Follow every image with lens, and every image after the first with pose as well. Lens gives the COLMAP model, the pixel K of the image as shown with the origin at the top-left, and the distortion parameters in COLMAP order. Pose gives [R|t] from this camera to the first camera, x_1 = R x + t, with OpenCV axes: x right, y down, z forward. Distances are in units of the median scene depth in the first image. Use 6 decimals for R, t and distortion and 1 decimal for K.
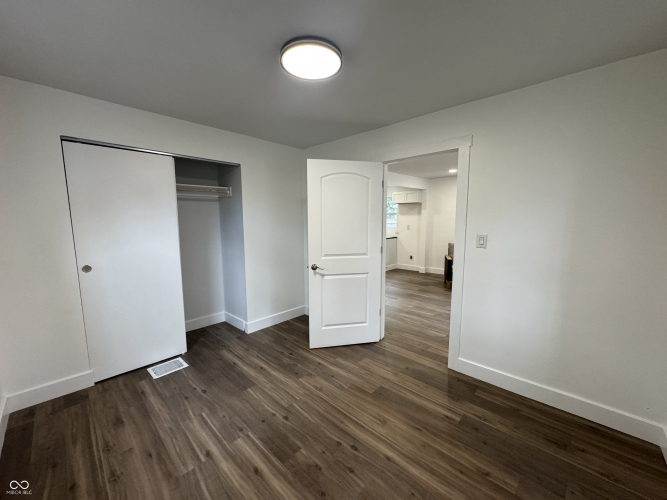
lens RADIAL K [[264.8, 0, 333.5], [0, 264.8, 250.0], [0, 0, 1]] dist [-0.001423, -0.000341]
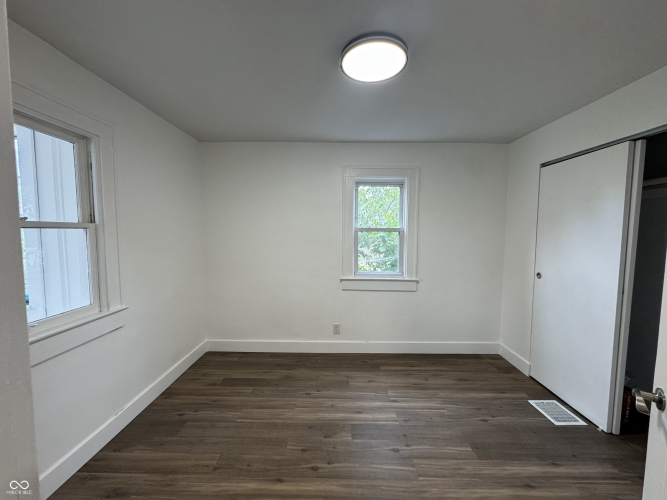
lens RADIAL K [[264.8, 0, 333.5], [0, 264.8, 250.0], [0, 0, 1]] dist [-0.001423, -0.000341]
pose [[-0.734375, 0.044550, -0.677280, 0.549288], [-0.085861, 0.983730, 0.157806, -0.160521], [0.673291, 0.174041, -0.718602, 1.366187]]
